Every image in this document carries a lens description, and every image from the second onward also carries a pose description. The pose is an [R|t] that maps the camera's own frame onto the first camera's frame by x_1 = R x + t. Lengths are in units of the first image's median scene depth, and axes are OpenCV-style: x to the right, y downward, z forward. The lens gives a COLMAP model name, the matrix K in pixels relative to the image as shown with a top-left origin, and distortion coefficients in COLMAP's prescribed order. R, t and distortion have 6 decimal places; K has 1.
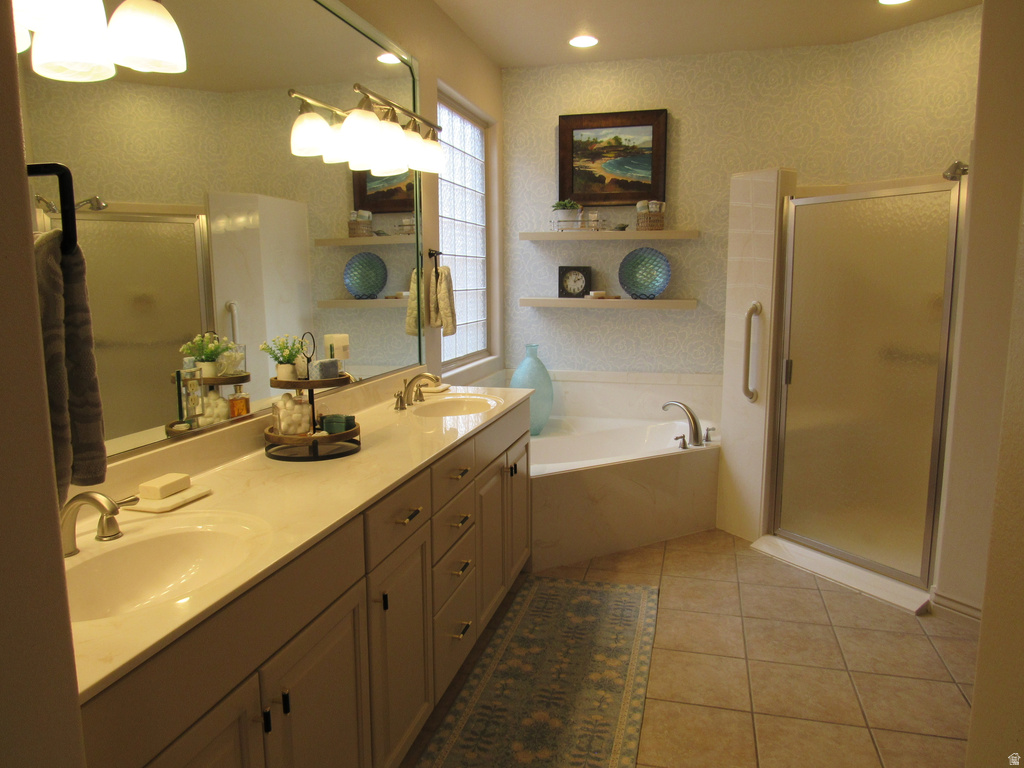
lens RADIAL K [[732.4, 0, 514.2], [0, 732.4, 385.0], [0, 0, 1]] dist [-0.025653, 0.010059]
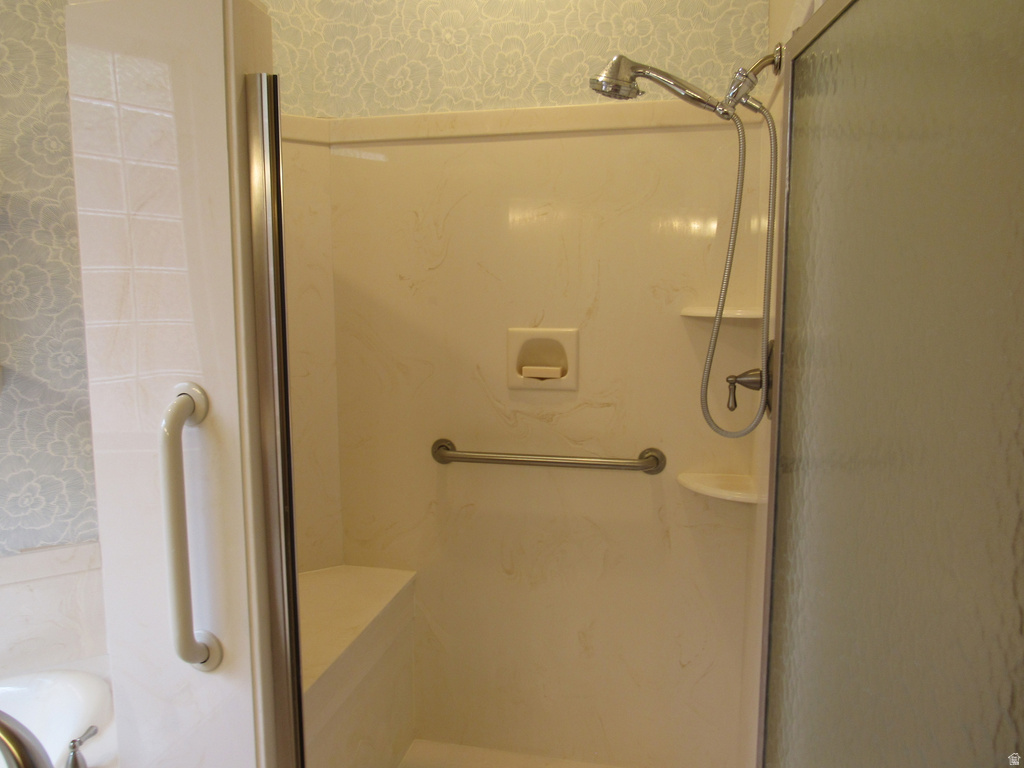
lens RADIAL K [[732.4, 0, 515.7], [0, 732.4, 382.7], [0, 0, 1]] dist [-0.025653, 0.010059]
pose [[0.679953, -0.085922, 0.728204, 0.174230], [0.107873, 0.994027, 0.016562, -0.095936], [-0.725277, 0.067292, 0.685160, 0.608946]]
